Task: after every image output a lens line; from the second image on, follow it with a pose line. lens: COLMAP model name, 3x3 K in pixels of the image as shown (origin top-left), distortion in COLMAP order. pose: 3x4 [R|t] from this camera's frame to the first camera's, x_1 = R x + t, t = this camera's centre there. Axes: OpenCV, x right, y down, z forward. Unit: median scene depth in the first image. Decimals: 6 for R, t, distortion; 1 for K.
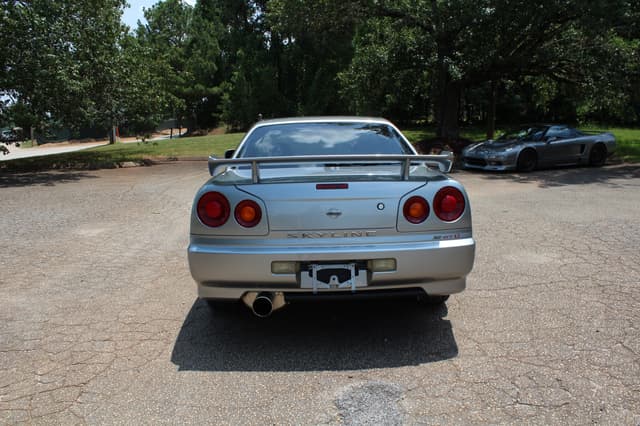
lens RADIAL K [[549.5, 0, 319.9], [0, 549.5, 213.2], [0, 0, 1]] dist [-0.156104, 0.137607]
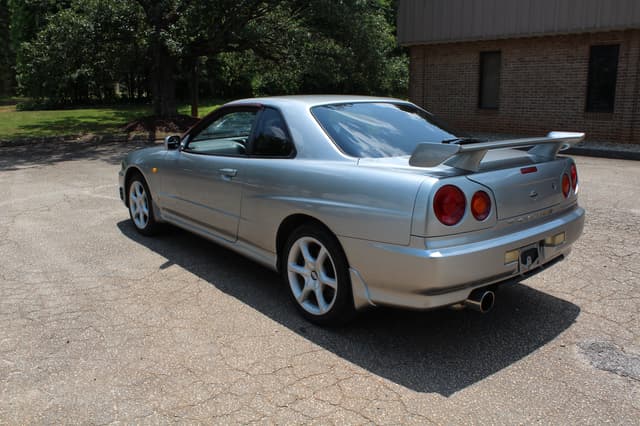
lens RADIAL K [[549.5, 0, 319.6], [0, 549.5, 214.9], [0, 0, 1]] dist [-0.156104, 0.137607]
pose [[0.790665, -0.124760, 0.599403, -0.761314], [0.095711, 0.992168, 0.080259, -0.070870], [-0.604722, -0.006088, 0.796414, 0.373506]]
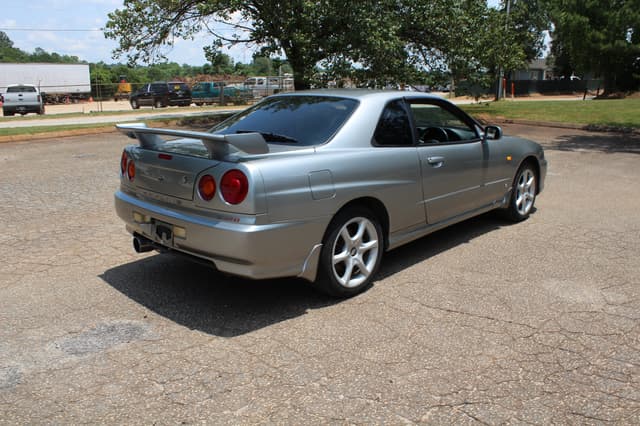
lens RADIAL K [[549.5, 0, 320.0], [0, 549.5, 211.6], [0, 0, 1]] dist [-0.156104, 0.137607]
pose [[0.706135, 0.181626, -0.684387, 0.906306], [-0.127624, 0.983360, 0.129289, -0.106381], [0.696481, -0.003951, 0.717564, 0.342414]]
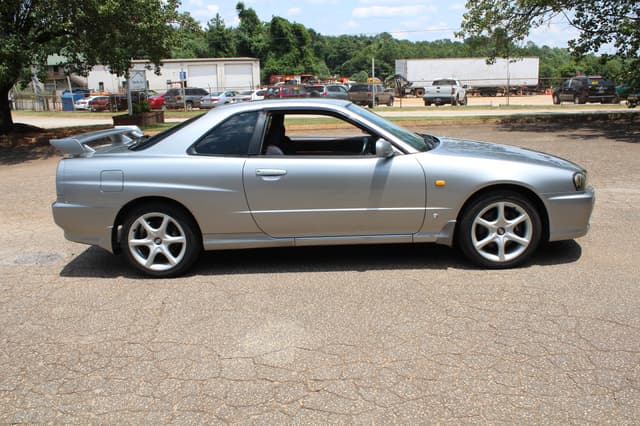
lens RADIAL K [[549.5, 0, 322.8], [0, 549.5, 212.9], [0, 0, 1]] dist [-0.156104, 0.137607]
pose [[-0.040234, 0.254554, -0.966221, 1.400272], [-0.134633, 0.956805, 0.257679, -0.330341], [0.990078, 0.140452, -0.004224, 1.496579]]
